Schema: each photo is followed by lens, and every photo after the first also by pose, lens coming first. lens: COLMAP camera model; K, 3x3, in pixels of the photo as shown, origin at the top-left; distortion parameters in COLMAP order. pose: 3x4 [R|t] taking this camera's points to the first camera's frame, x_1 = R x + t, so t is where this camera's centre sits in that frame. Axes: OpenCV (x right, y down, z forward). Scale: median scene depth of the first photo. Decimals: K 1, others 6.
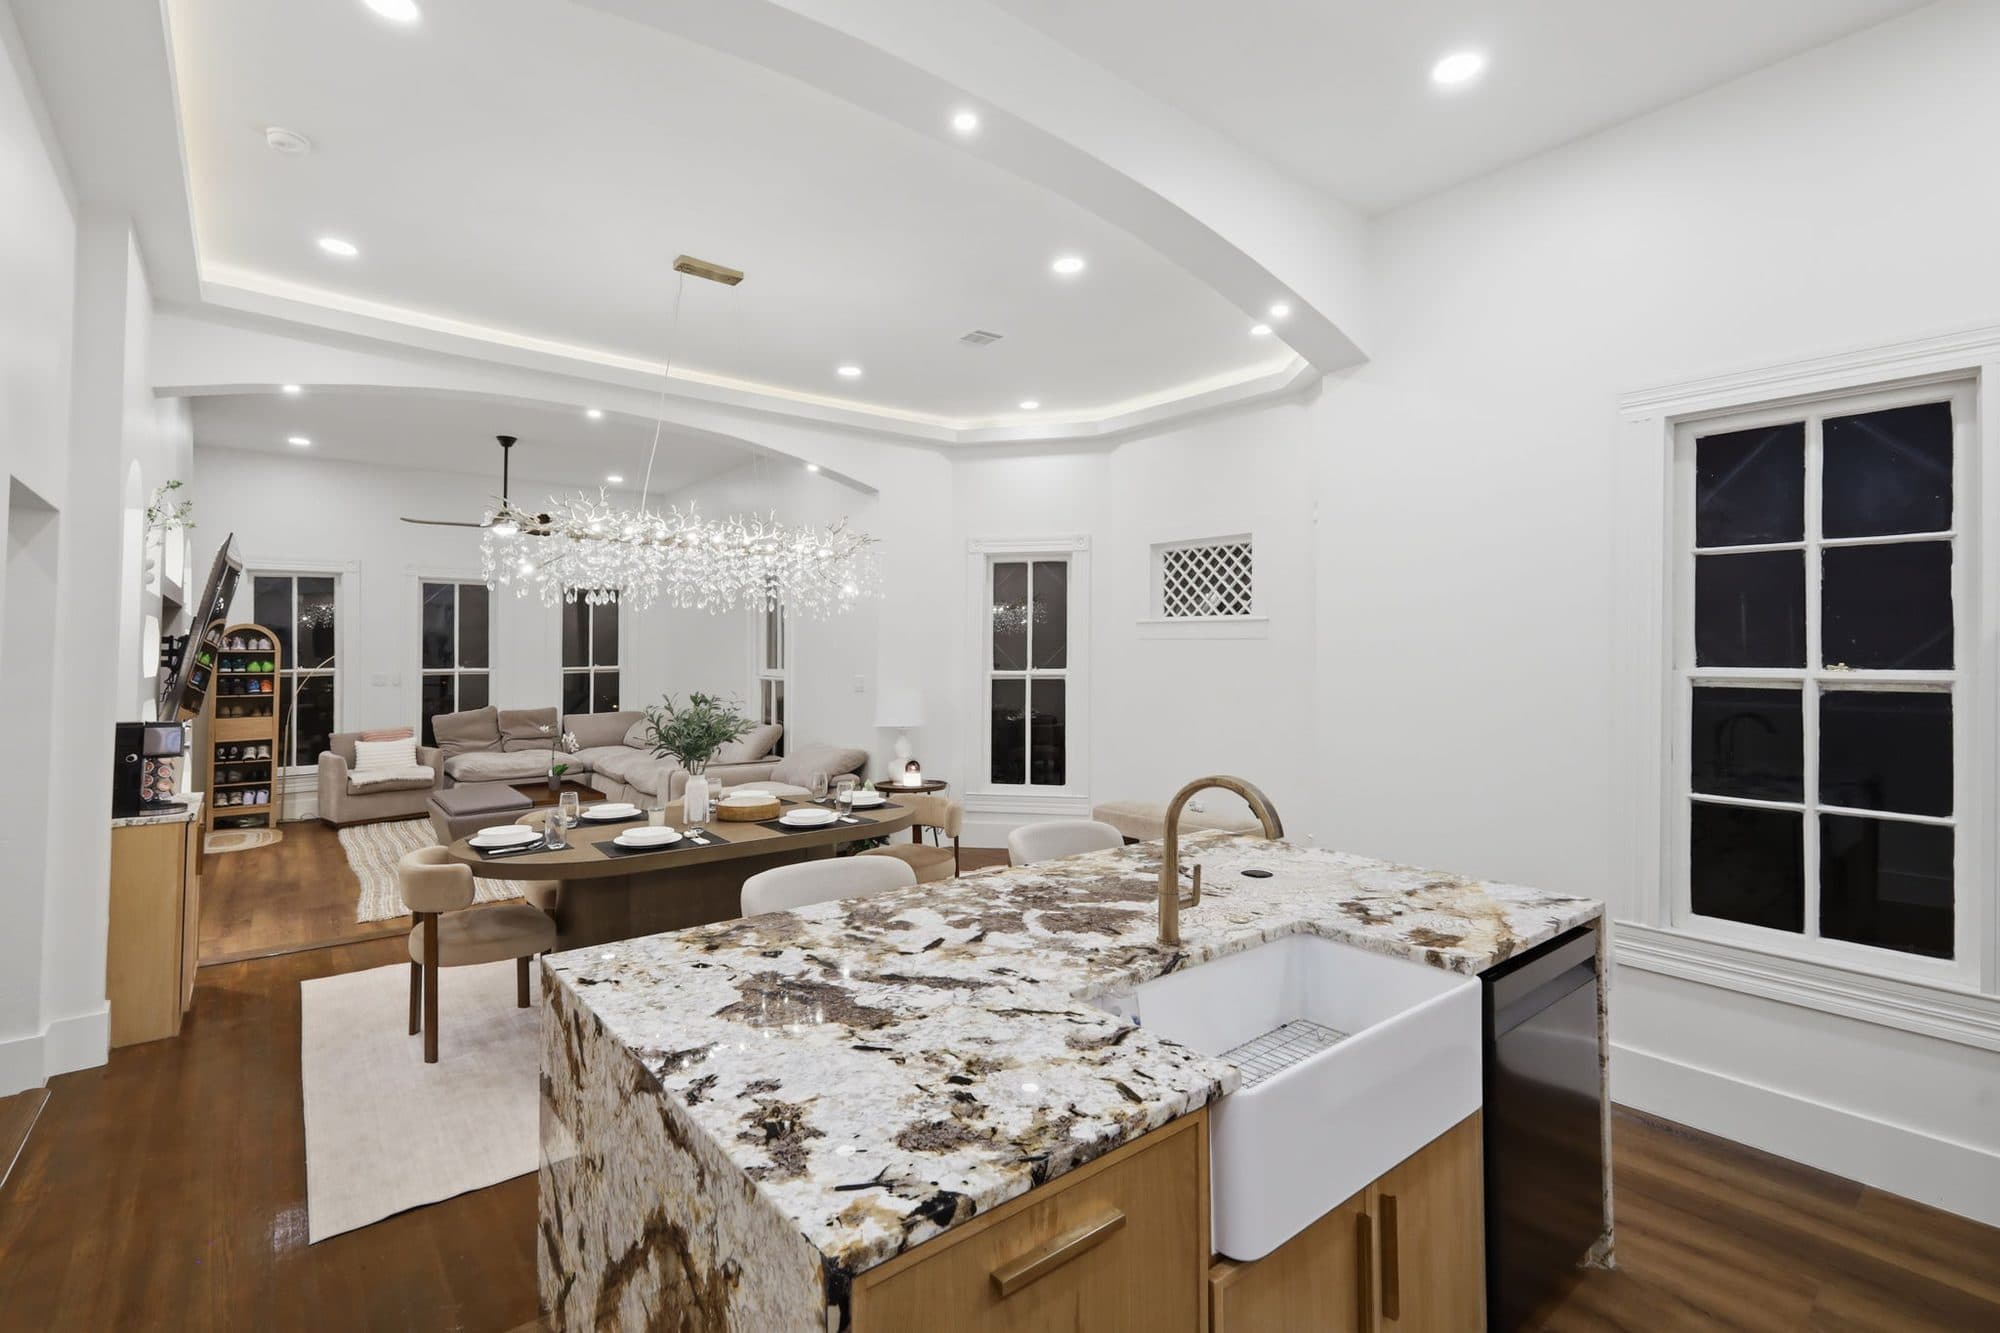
lens RADIAL K [[950.7, 0, 1011.5], [0, 950.7, 643.6], [0, 0, 1]] dist [-0.005683, -0.001229]
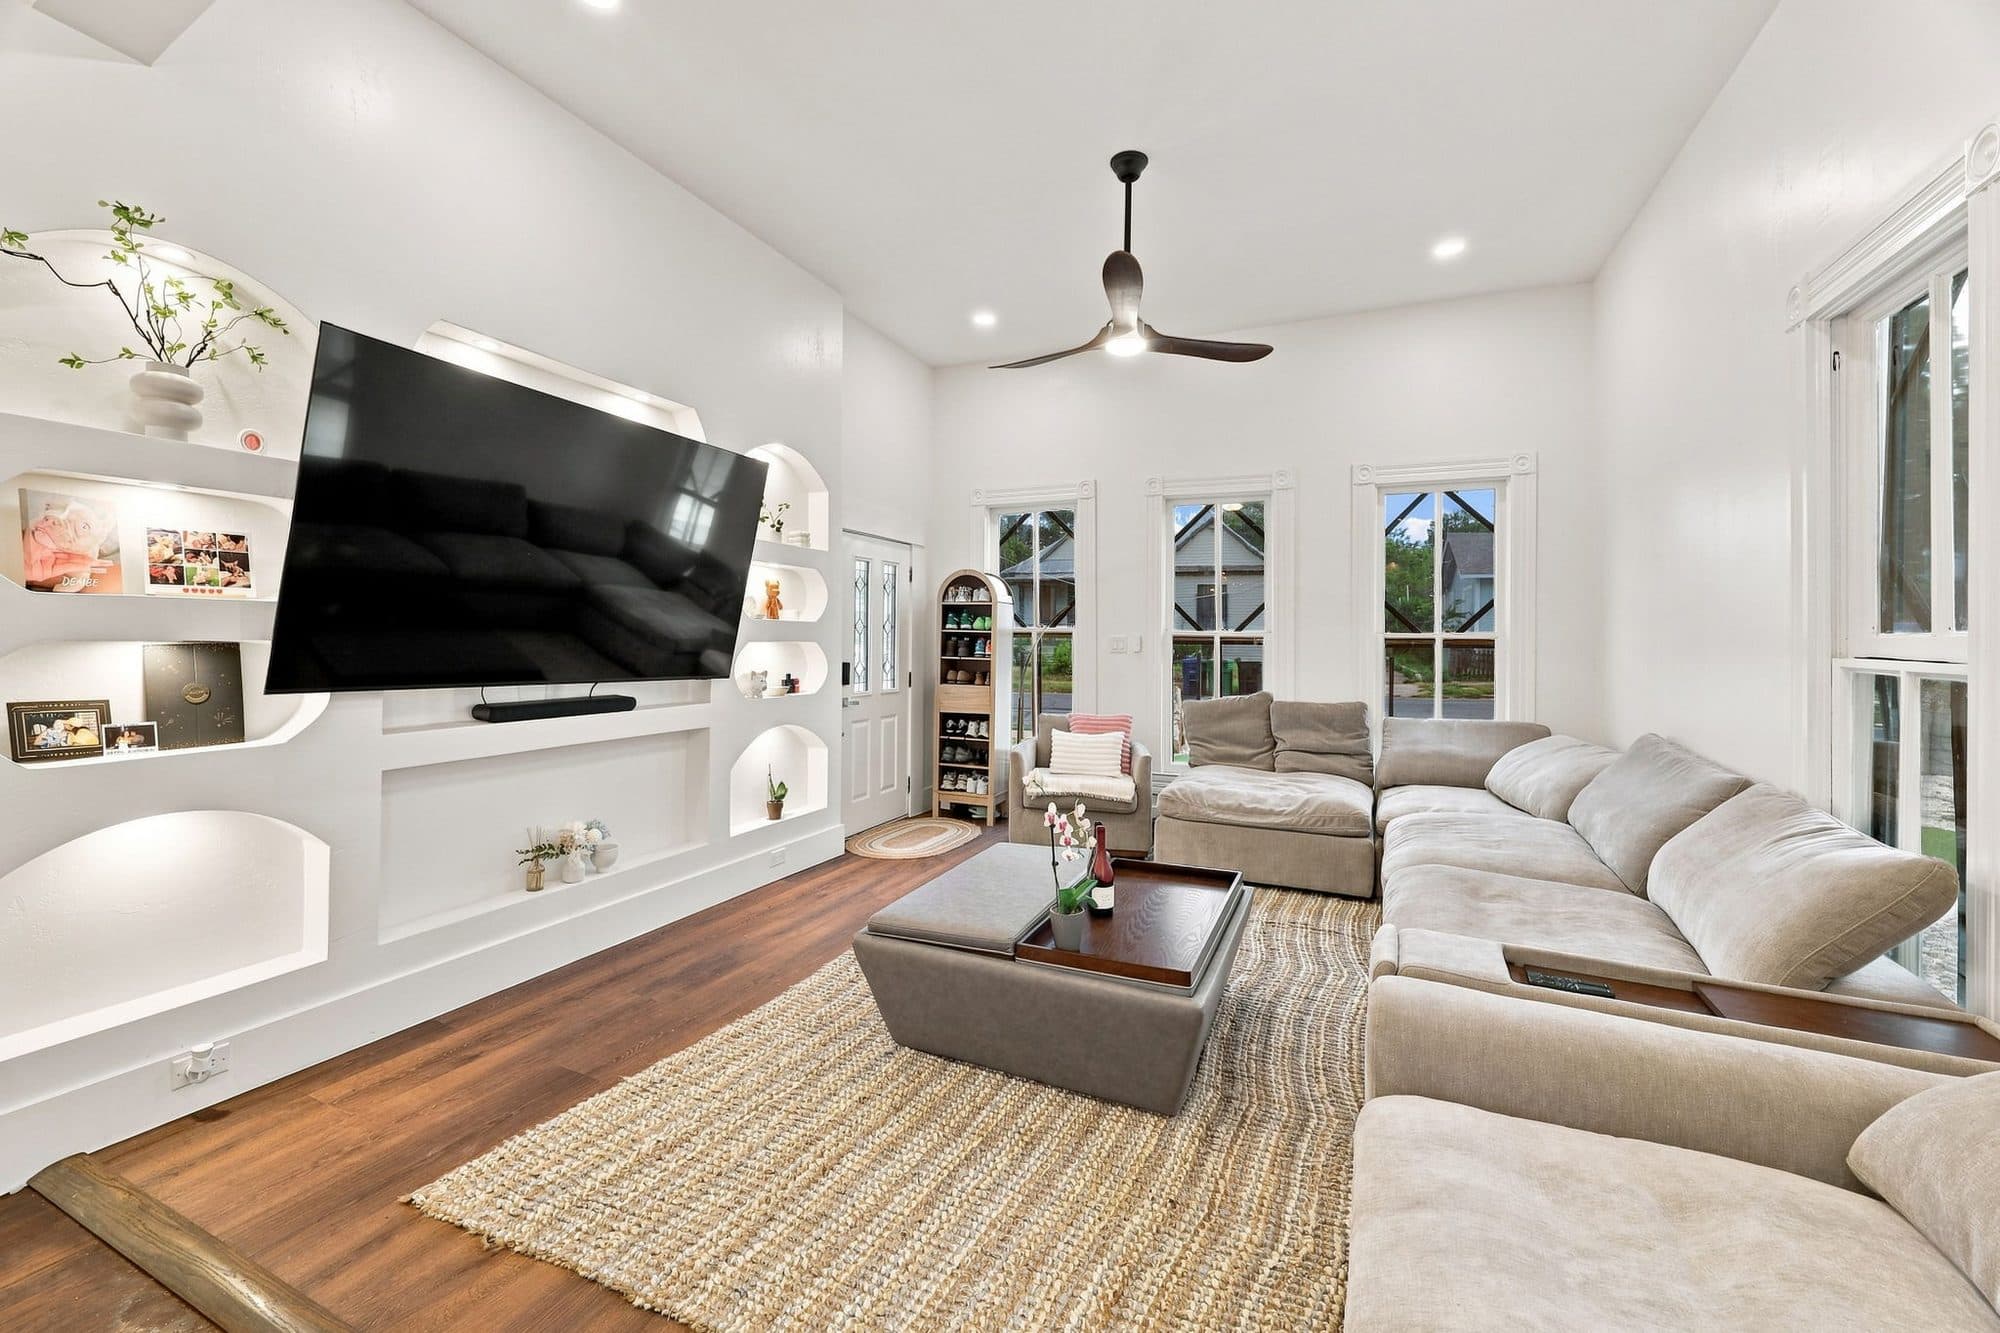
lens RADIAL K [[822.3, 0, 993.0], [0, 822.3, 618.3], [0, 0, 1]] dist [0.010311, 0.001159]
pose [[0.431881, -0.007365, -0.901901, -0.176165], [-0.002225, 0.999955, -0.009231, 0.029687], [0.901928, 0.005994, 0.431845, 0.775260]]
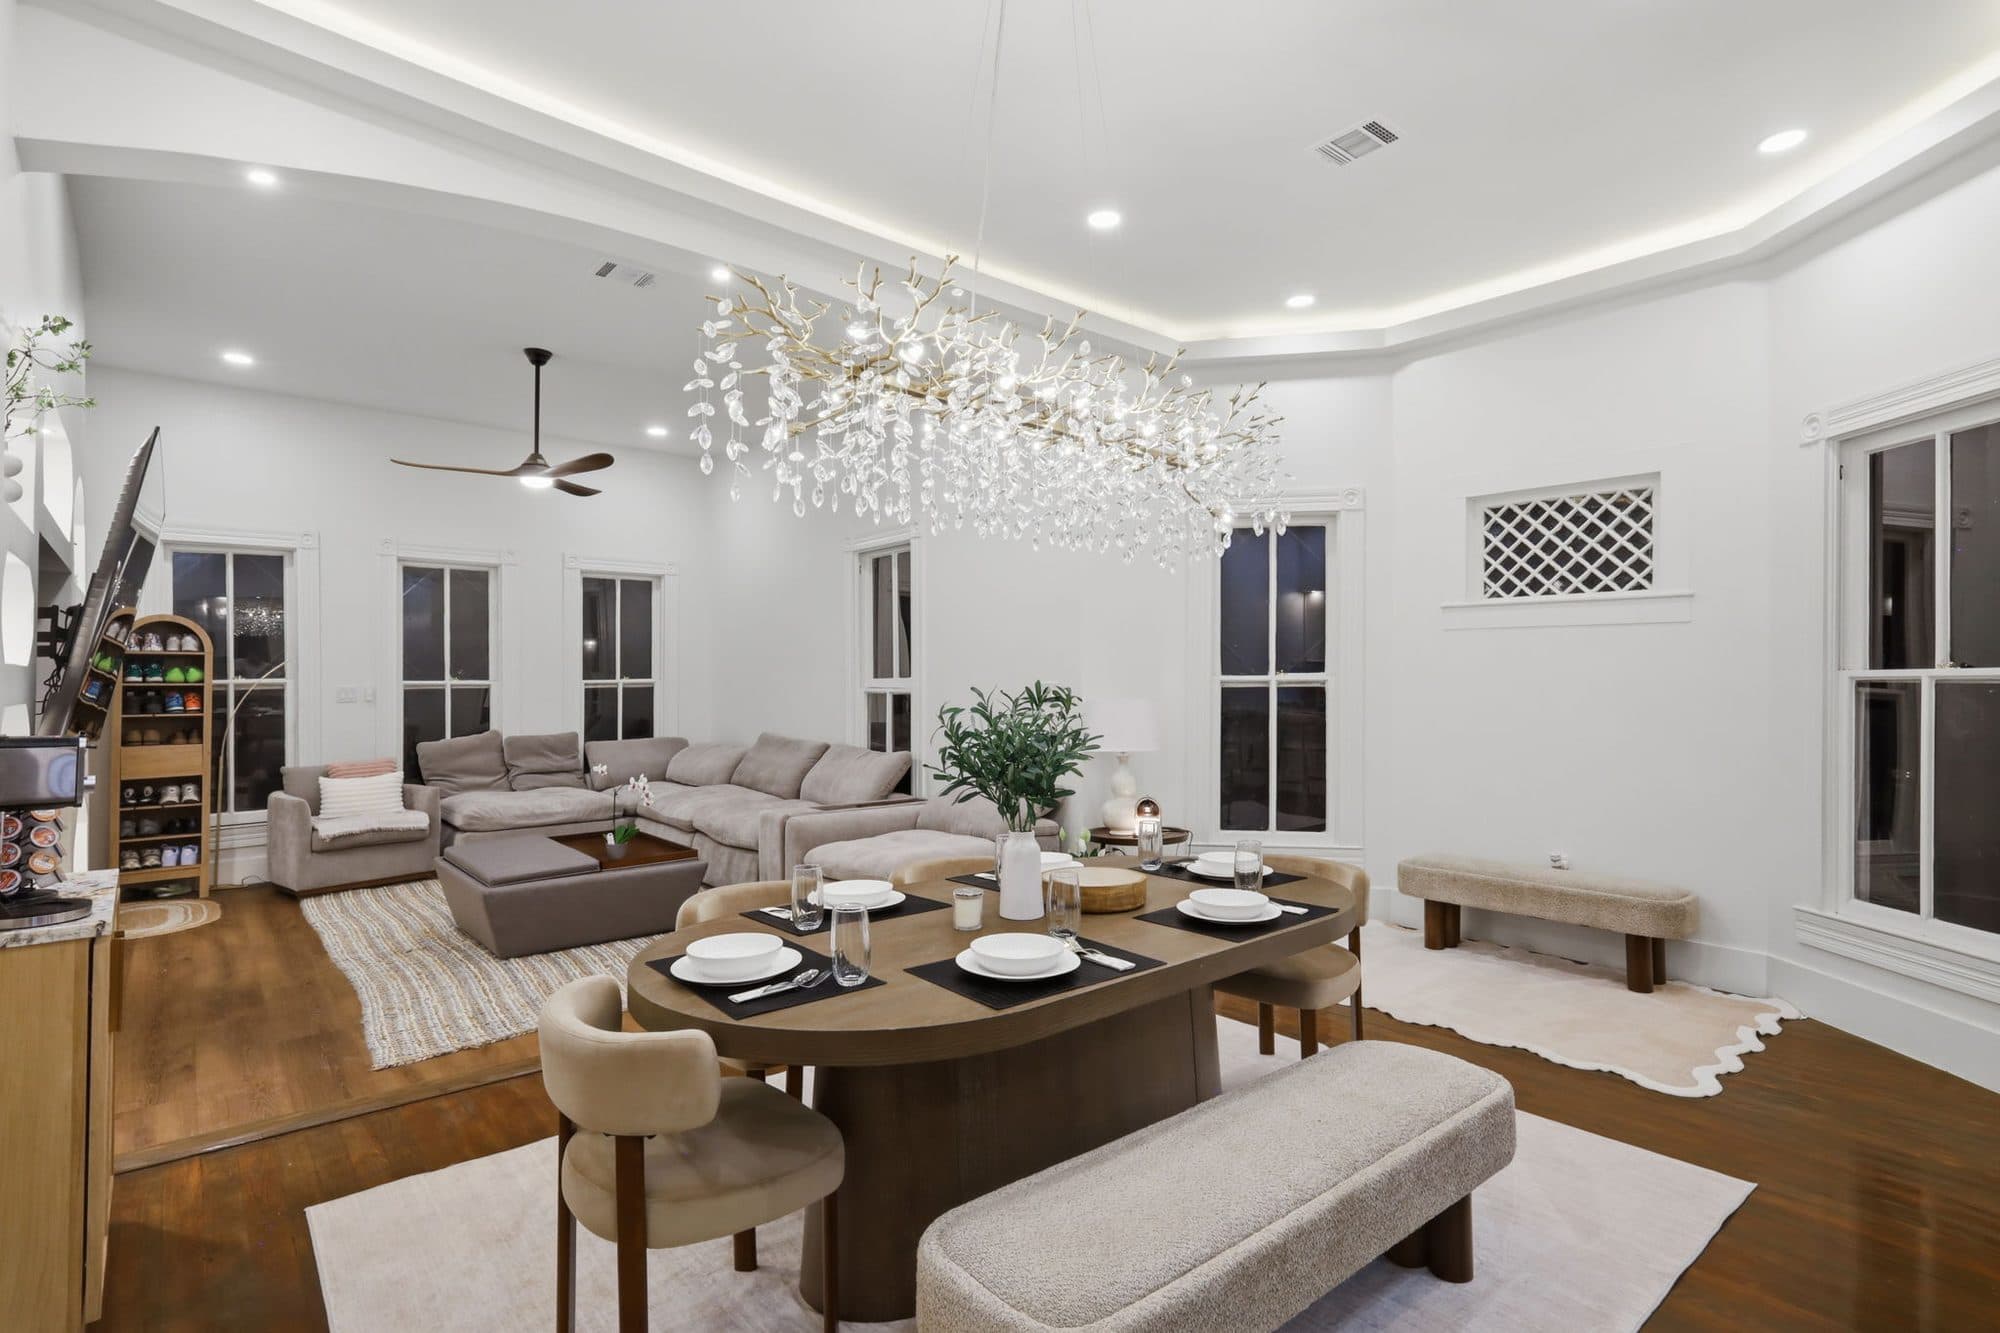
lens RADIAL K [[988.7, 0, 1002.4], [0, 988.7, 686.2], [0, 0, 1]] dist [-0.006906, 0.000303]
pose [[0.999189, -0.001879, 0.040223, -0.221323], [0.001350, 0.999912, 0.013179, 0.026468], [-0.040244, -0.013114, 0.999104, 0.249431]]
